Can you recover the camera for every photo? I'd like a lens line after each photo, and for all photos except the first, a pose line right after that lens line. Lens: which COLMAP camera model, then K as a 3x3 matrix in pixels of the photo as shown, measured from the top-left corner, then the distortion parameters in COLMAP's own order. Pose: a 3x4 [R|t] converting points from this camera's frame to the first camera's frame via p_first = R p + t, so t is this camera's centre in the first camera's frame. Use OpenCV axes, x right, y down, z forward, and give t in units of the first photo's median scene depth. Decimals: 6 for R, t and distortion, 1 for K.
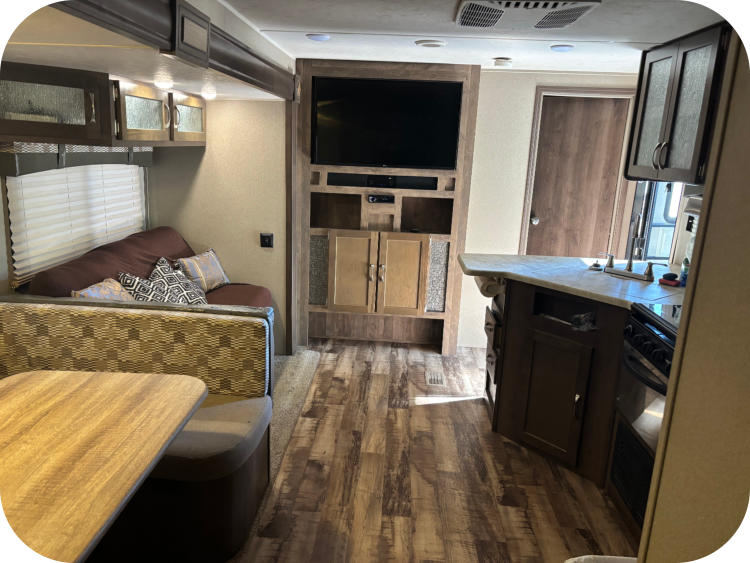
lens RADIAL K [[559.1, 0, 378.3], [0, 559.1, 279.8], [0, 0, 1]] dist [0.058700, 0.005932]
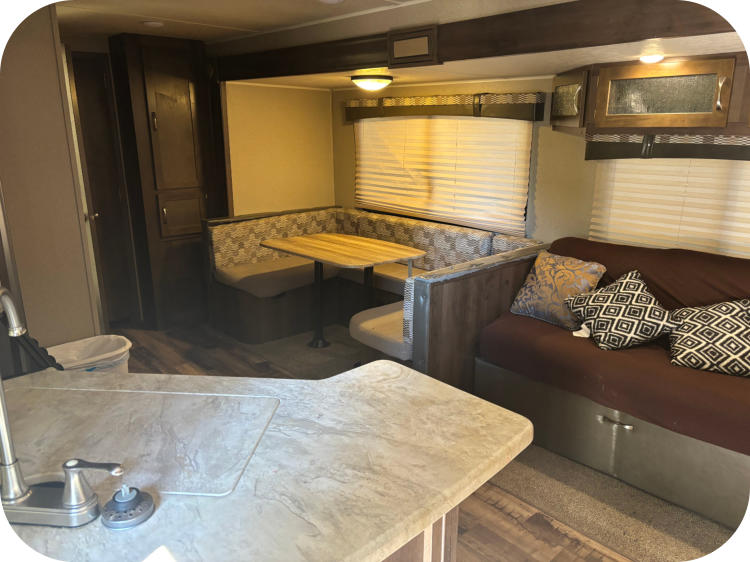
lens RADIAL K [[559.1, 0, 375.8], [0, 559.1, 282.0], [0, 0, 1]] dist [0.058700, 0.005932]
pose [[-0.697717, 0.149529, -0.700594, 0.492032], [-0.203830, 0.896113, 0.394251, -0.270942], [0.686764, 0.417878, -0.594755, 1.238419]]
